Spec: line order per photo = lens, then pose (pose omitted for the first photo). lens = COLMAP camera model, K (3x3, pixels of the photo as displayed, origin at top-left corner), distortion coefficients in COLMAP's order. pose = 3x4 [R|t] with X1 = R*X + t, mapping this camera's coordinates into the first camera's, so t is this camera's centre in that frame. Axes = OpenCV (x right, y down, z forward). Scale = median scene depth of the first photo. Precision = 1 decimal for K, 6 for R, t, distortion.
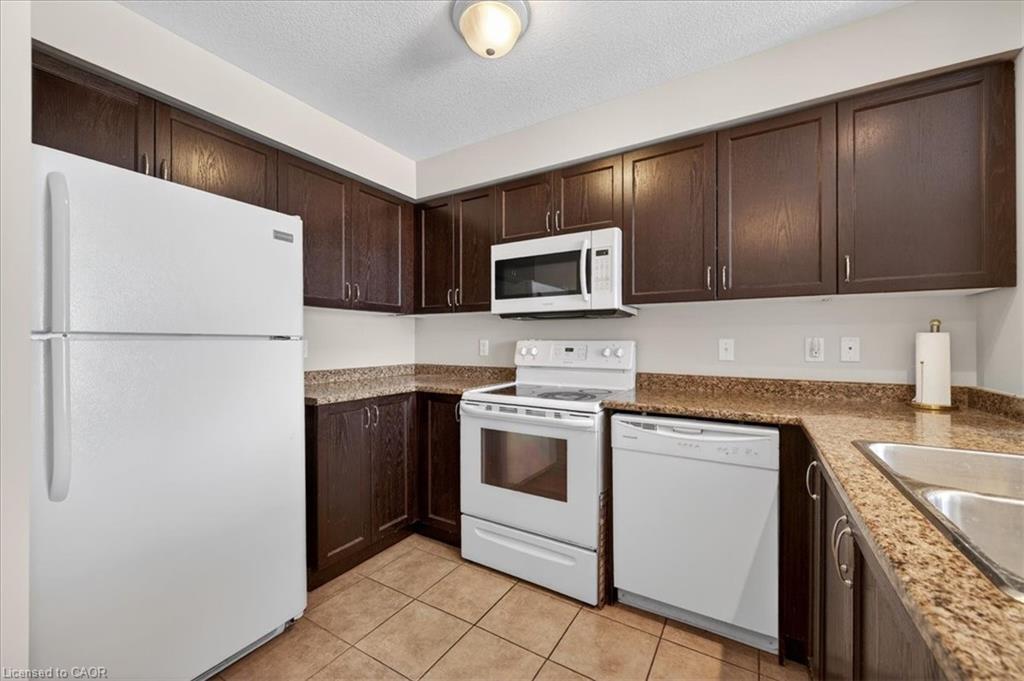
lens RADIAL K [[400.6, 0, 518.0], [0, 400.6, 341.5], [0, 0, 1]] dist [0.001462, -0.000563]
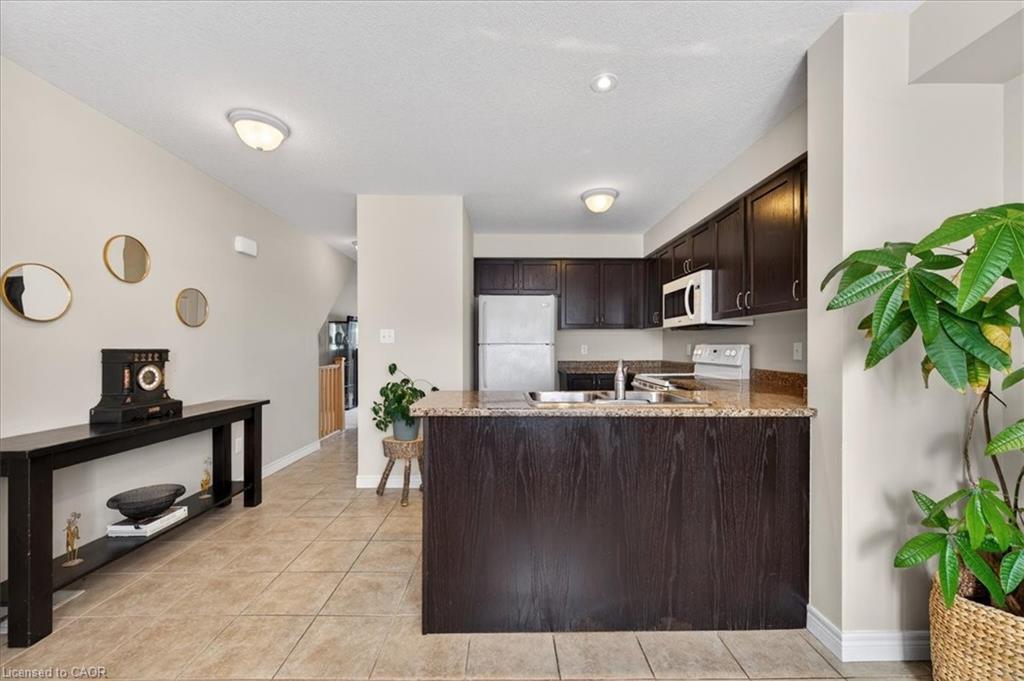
lens RADIAL K [[400.6, 0, 510.1], [0, 400.6, 345.3], [0, 0, 1]] dist [0.001462, -0.000563]
pose [[0.531201, -0.004506, -0.847234, 1.209761], [0.003381, 0.999989, -0.003198, 0.003312], [0.847239, -0.001166, 0.531211, -0.460054]]
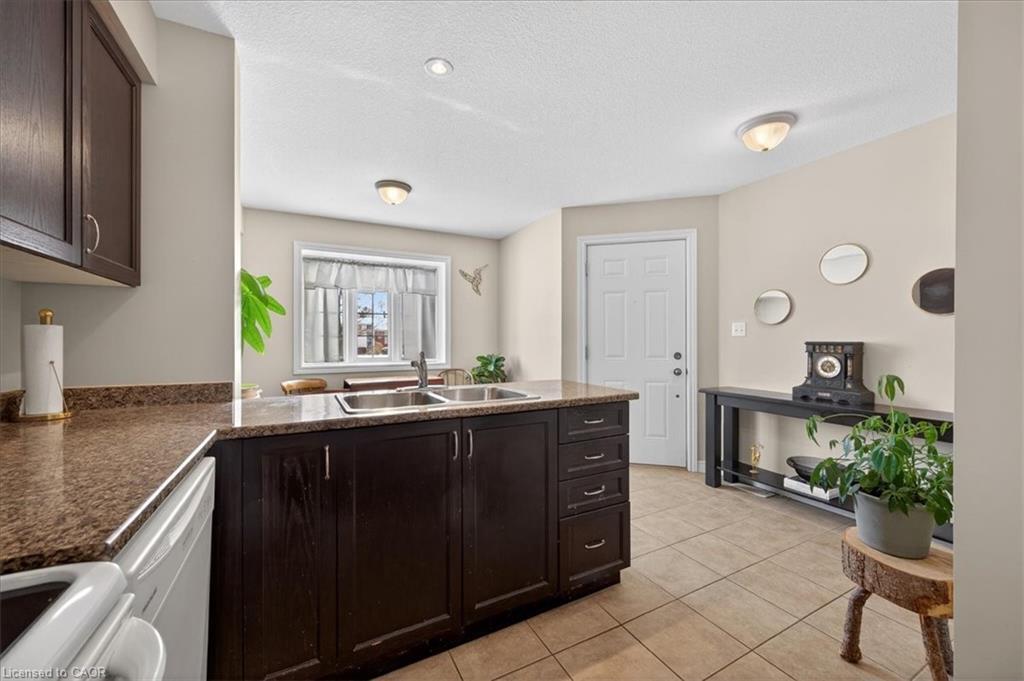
lens RADIAL K [[400.6, 0, 504.2], [0, 400.6, 341.5], [0, 0, 1]] dist [0.001462, -0.000563]
pose [[-0.845605, -0.002472, 0.533804, -0.155789], [-0.002023, 0.999997, 0.001427, 0.006202], [-0.533806, 0.000127, -0.845607, 0.999441]]
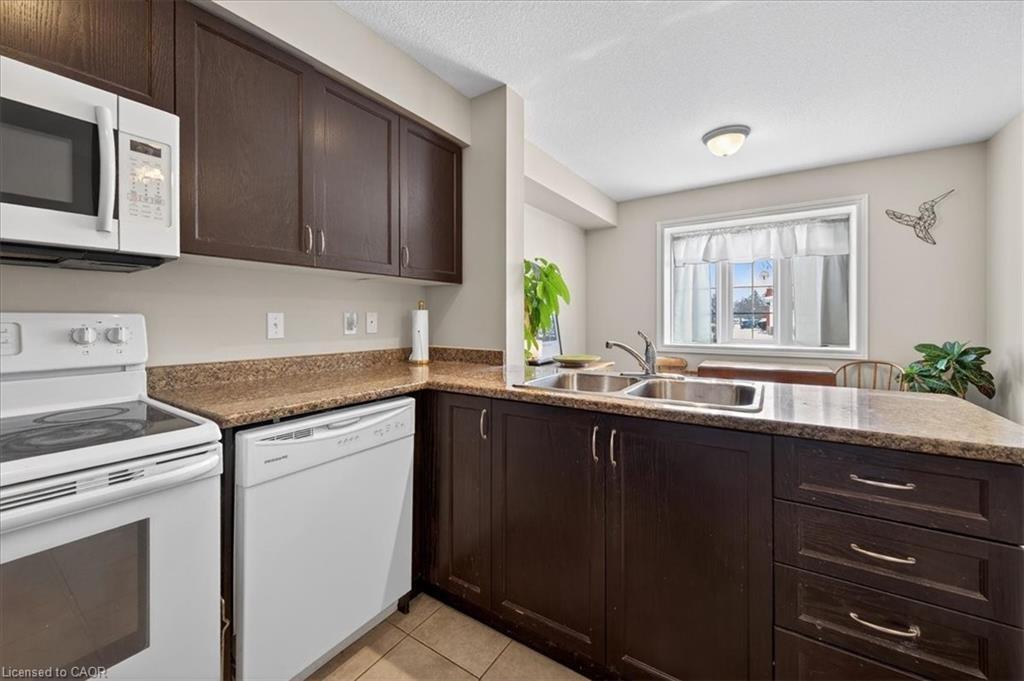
lens RADIAL K [[400.6, 0, 500.9], [0, 400.6, 320.3], [0, 0, 1]] dist [0.001462, -0.000563]
pose [[0.061549, -0.005316, 0.998090, -0.316538], [-0.001416, 0.999984, 0.005414, 0.004533], [-0.998103, -0.001746, 0.061541, 0.524113]]
